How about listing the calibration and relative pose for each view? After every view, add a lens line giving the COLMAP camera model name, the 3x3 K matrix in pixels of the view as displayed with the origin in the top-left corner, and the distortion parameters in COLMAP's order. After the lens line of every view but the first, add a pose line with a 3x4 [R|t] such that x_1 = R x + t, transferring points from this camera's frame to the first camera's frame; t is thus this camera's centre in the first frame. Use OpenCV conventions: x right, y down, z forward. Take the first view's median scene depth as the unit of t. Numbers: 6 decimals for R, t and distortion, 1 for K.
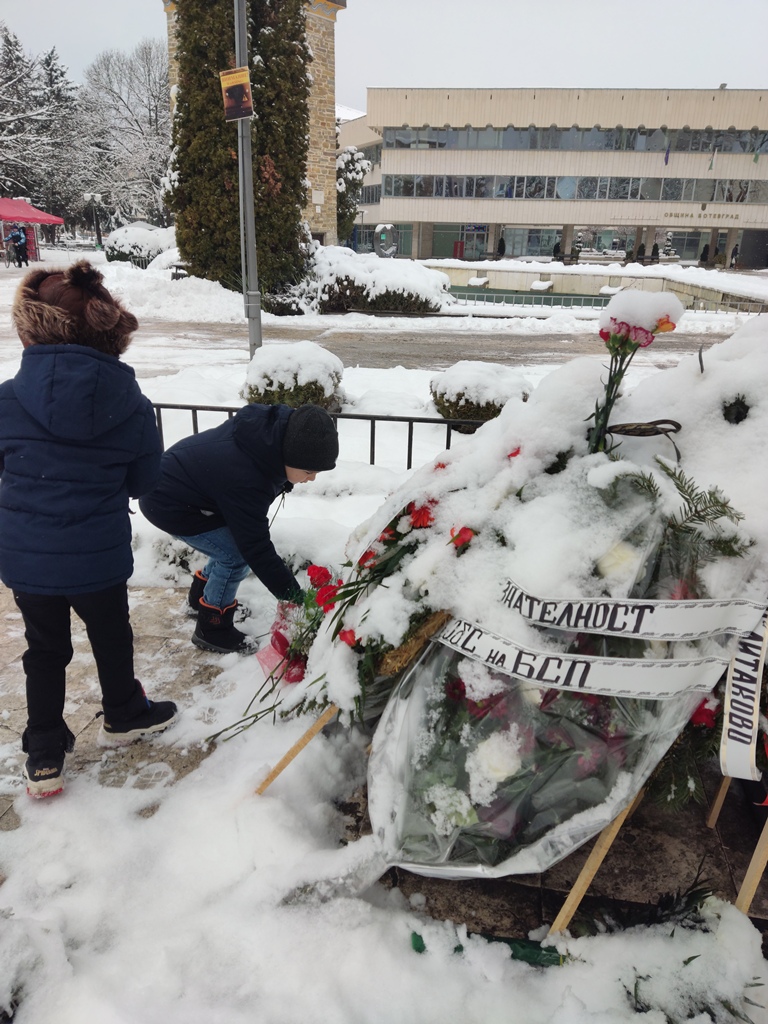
lens RADIAL K [[741.2, 0, 369.2], [0, 741.2, 514.9], [0, 0, 1]] dist [0.135625, -0.185132]
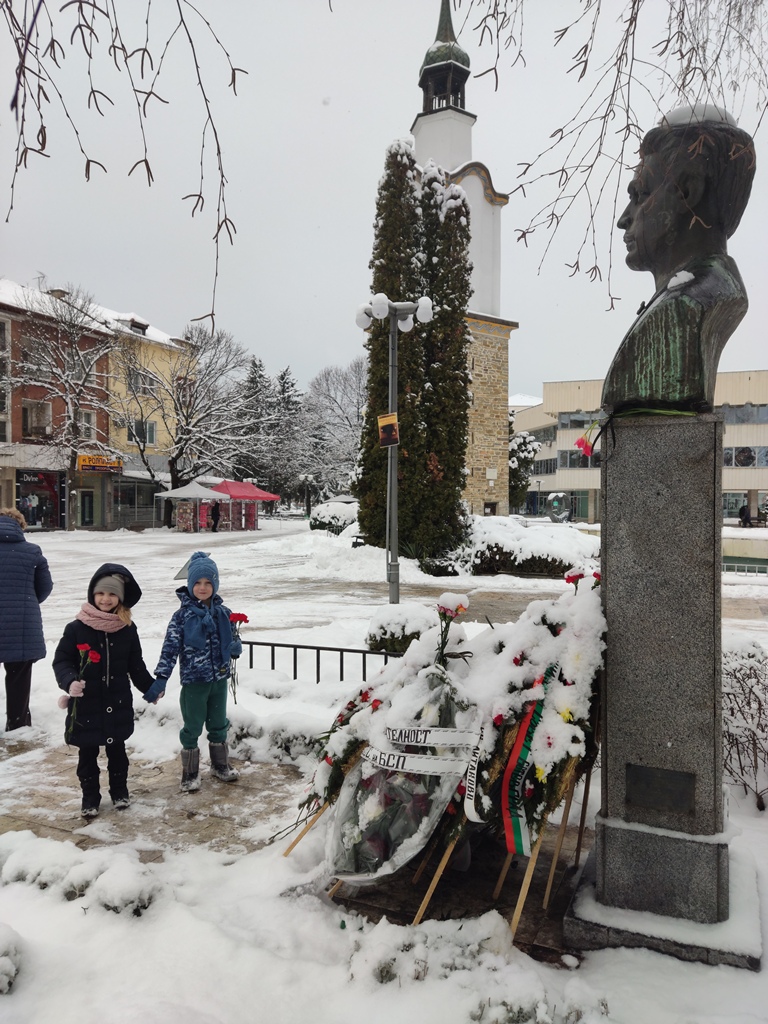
lens RADIAL K [[741.2, 0, 369.2], [0, 741.2, 514.9], [0, 0, 1]] dist [0.135625, -0.185132]
pose [[0.970024, -0.013730, -0.242623, 0.059987], [-0.066981, 0.944623, -0.321250, 0.019485], [0.233598, 0.327871, 0.915387, -0.106489]]
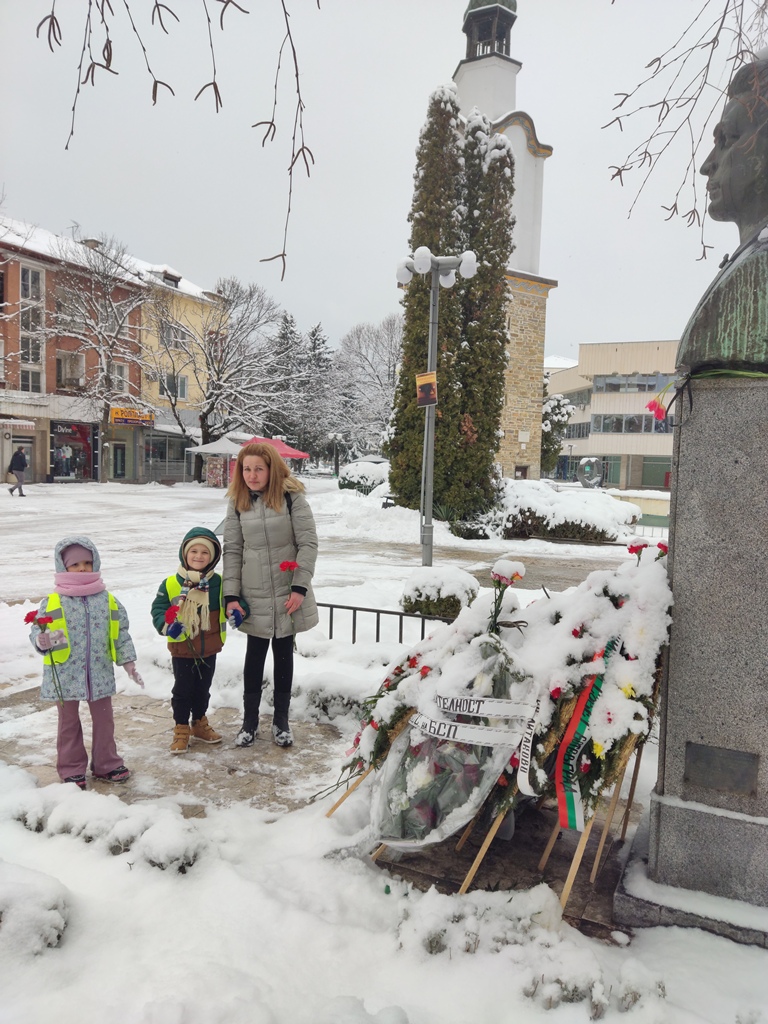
lens RADIAL K [[740.3, 0, 372.2], [0, 740.3, 514.2], [0, 0, 1]] dist [0.129363, -0.171364]
pose [[0.961629, 0.026220, -0.273099, 0.051288], [-0.102290, 0.957913, -0.268214, 0.017344], [0.254573, 0.285858, 0.923839, -0.101283]]
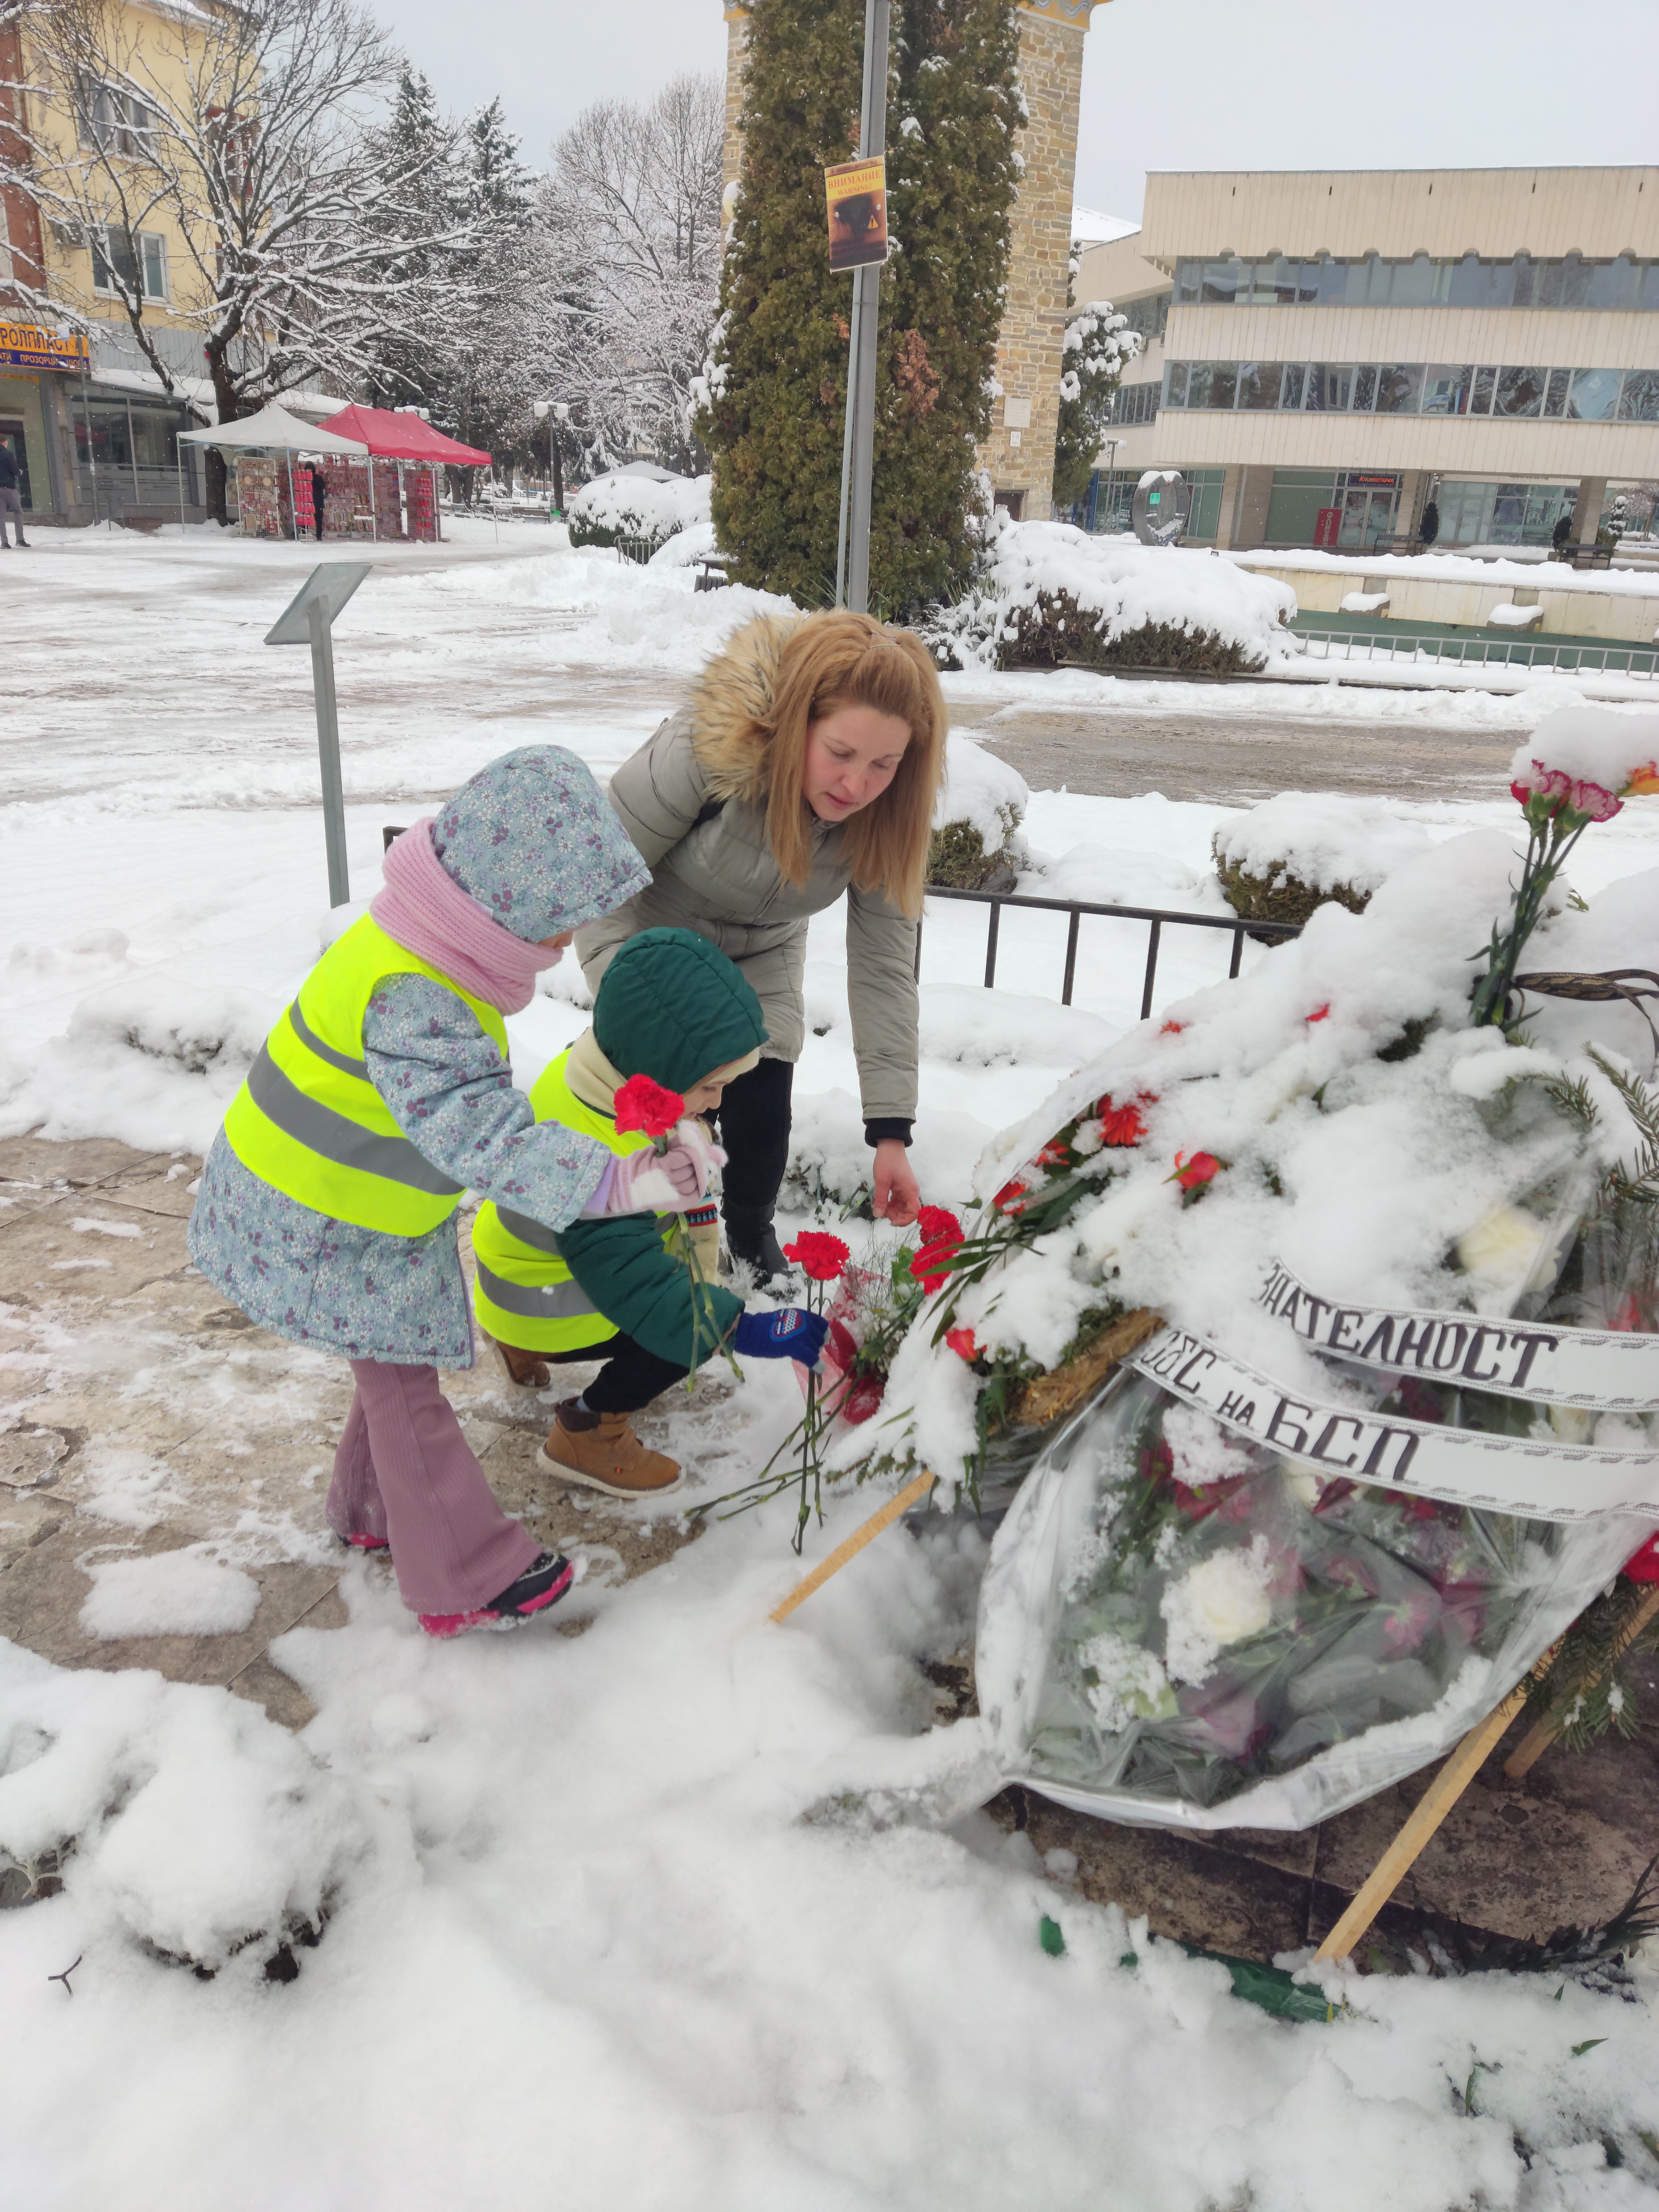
lens RADIAL K [[1599.2, 0, 804.1], [0, 1599.2, 1110.7], [0, 0, 1]] dist [0.129363, -0.171364]
pose [[0.983250, 0.079513, -0.164002, 0.003618], [-0.078080, 0.996832, 0.015178, -0.000699], [0.164689, -0.002119, 0.986343, -0.013705]]
